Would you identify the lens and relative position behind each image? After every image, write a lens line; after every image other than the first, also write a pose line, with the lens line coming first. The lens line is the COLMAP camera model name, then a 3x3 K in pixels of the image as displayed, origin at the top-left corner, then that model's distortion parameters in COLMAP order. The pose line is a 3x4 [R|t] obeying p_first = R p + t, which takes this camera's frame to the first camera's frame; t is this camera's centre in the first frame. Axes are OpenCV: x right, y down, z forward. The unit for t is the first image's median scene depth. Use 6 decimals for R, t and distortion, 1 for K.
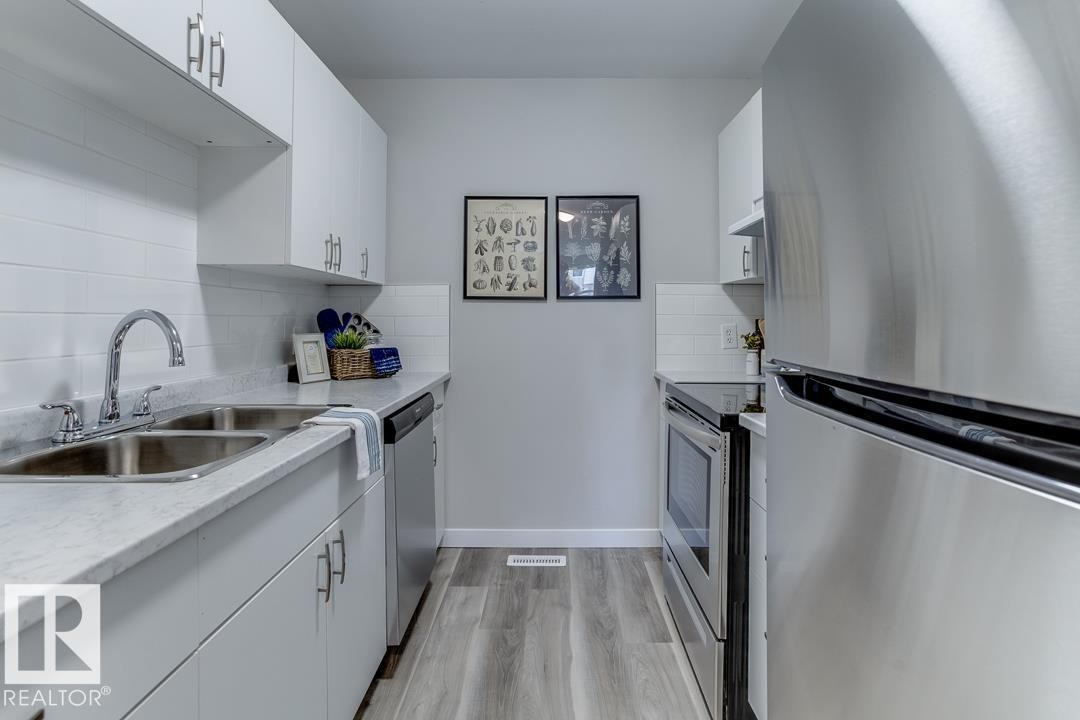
lens RADIAL K [[525.8, 0, 565.9], [0, 525.8, 291.9], [0, 0, 1]] dist [-0.054699, 0.037459]
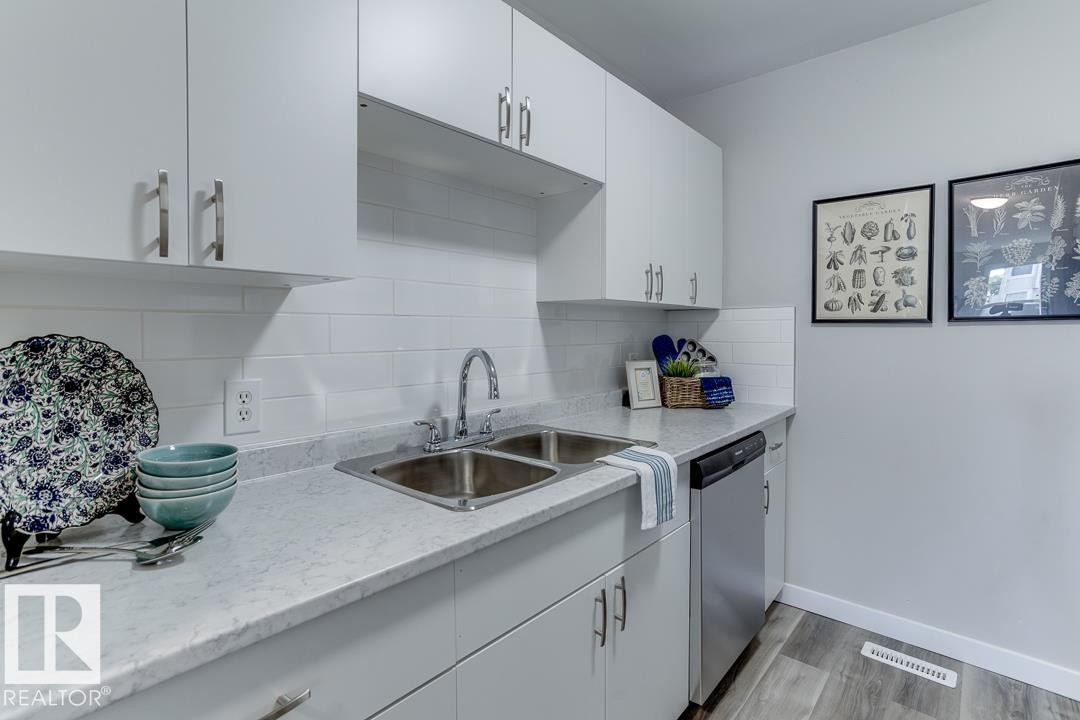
lens RADIAL K [[521.4, 0, 538.3], [0, 521.4, 328.7], [0, 0, 1]] dist [-0.048298, 0.023498]
pose [[0.735429, -0.000587, -0.677601, 0.059404], [0.031910, 0.998920, 0.033767, -0.025547], [0.676849, -0.046455, 0.734654, 0.106071]]
